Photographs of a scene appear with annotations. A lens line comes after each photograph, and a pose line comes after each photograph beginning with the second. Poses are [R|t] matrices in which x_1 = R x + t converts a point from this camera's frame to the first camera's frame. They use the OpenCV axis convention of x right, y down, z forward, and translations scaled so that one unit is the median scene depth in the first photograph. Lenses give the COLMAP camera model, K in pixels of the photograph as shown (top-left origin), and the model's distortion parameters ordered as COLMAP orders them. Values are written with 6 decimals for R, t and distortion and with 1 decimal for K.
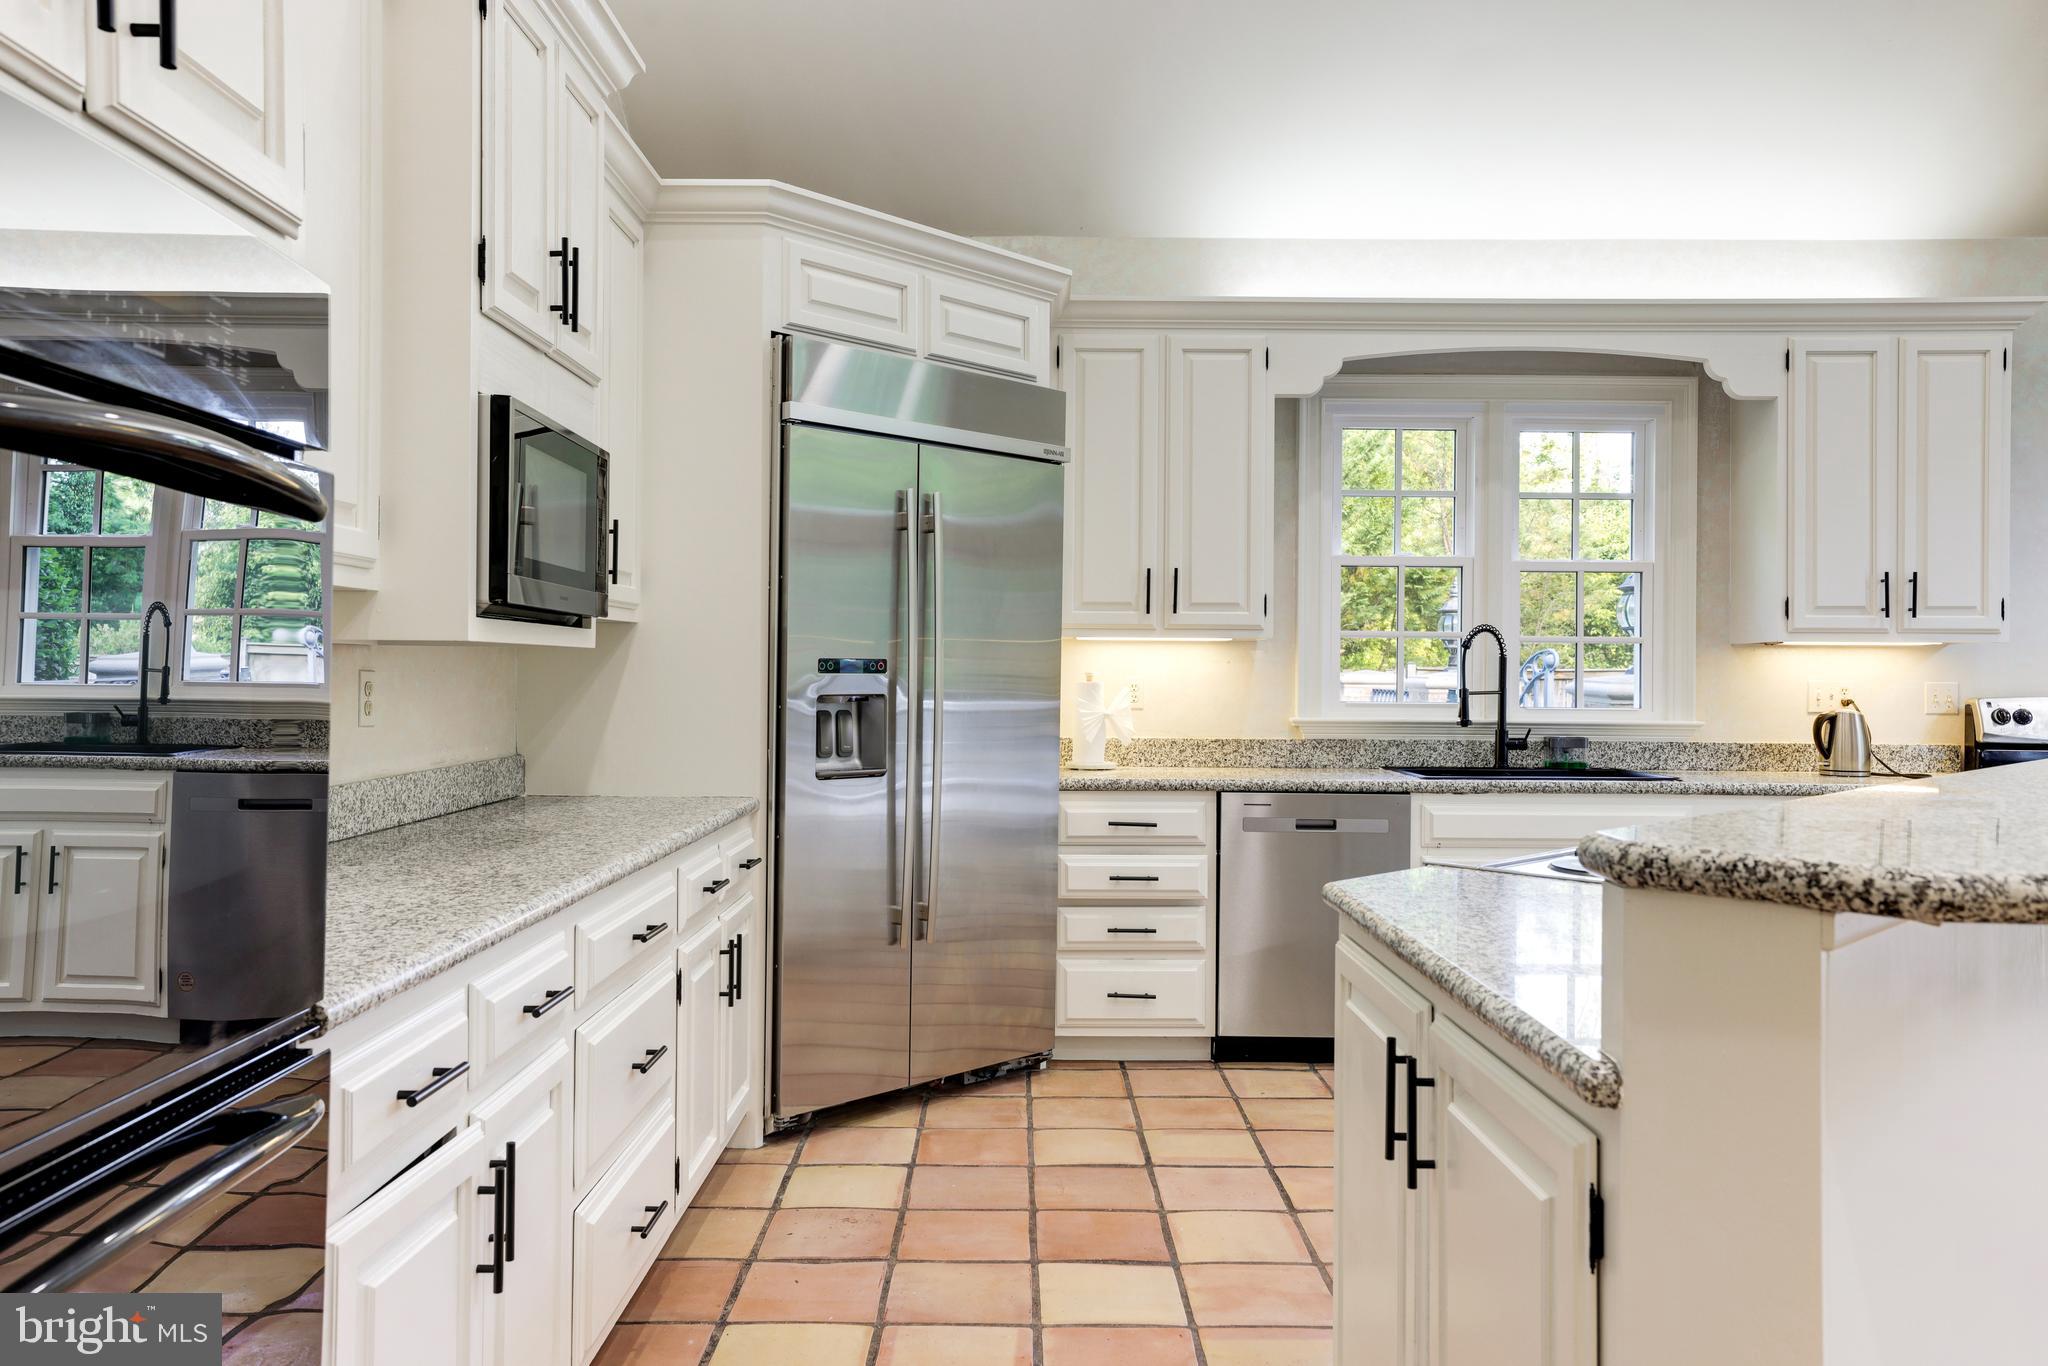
lens RADIAL K [[1442.4, 0, 1024.0], [0, 1442.4, 683.0], [0, 0, 1]] dist [0.000834, 0.000272]
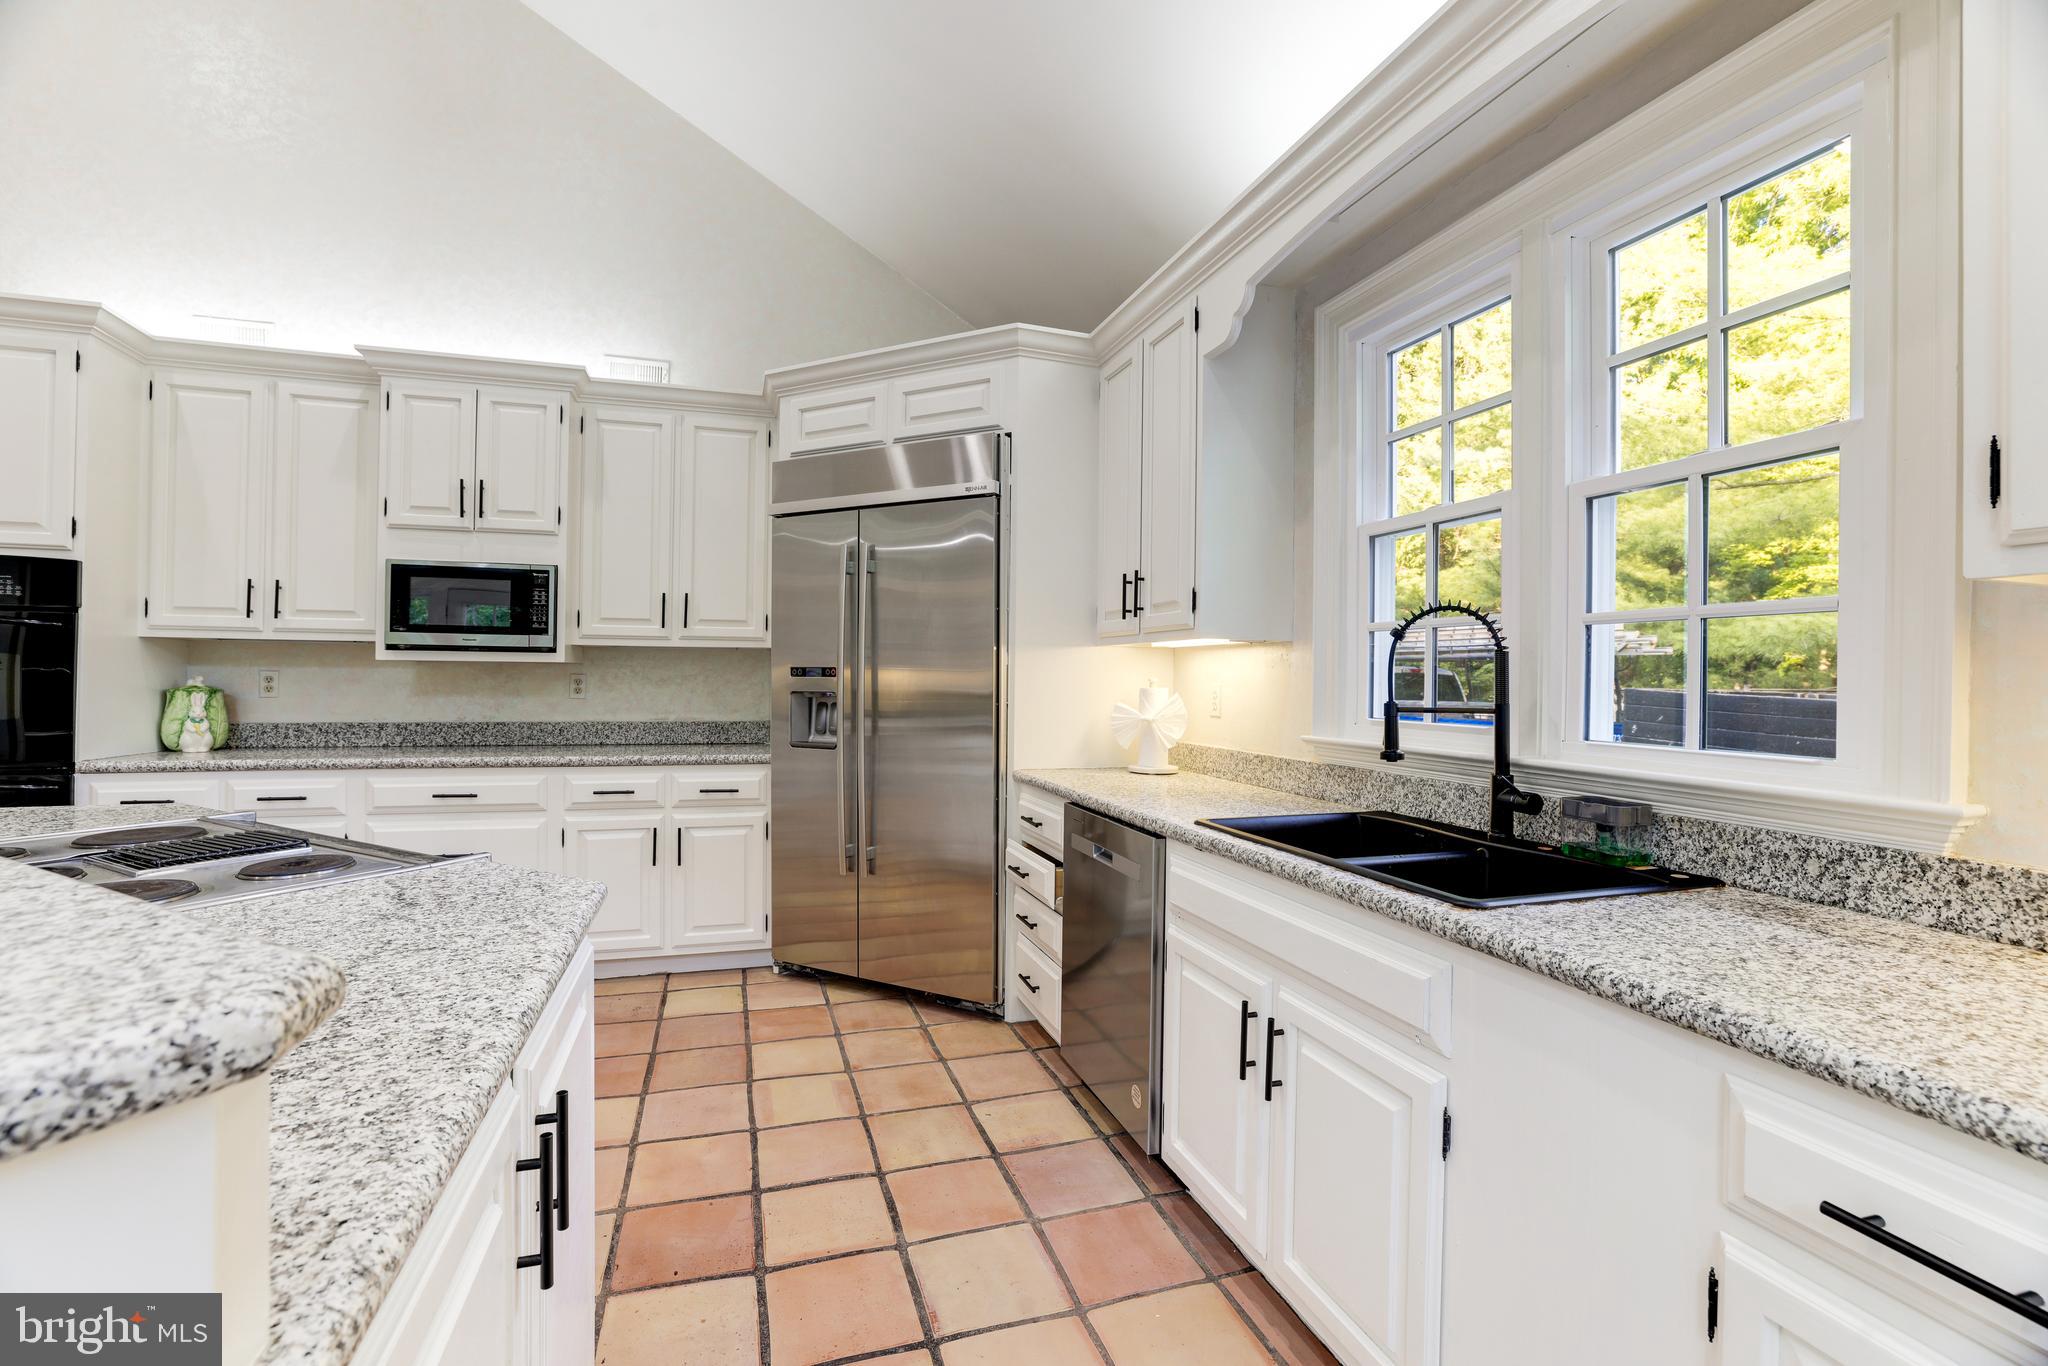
lens RADIAL K [[885.2, 0, 1016.7], [0, 885.2, 670.9], [0, 0, 1]] dist [-0.048606, 0.019140]
pose [[0.305684, -0.011720, -0.952061, 0.610454], [-0.017020, 0.999697, -0.017771, -0.000179], [0.951981, 0.021636, 0.305392, 0.700703]]
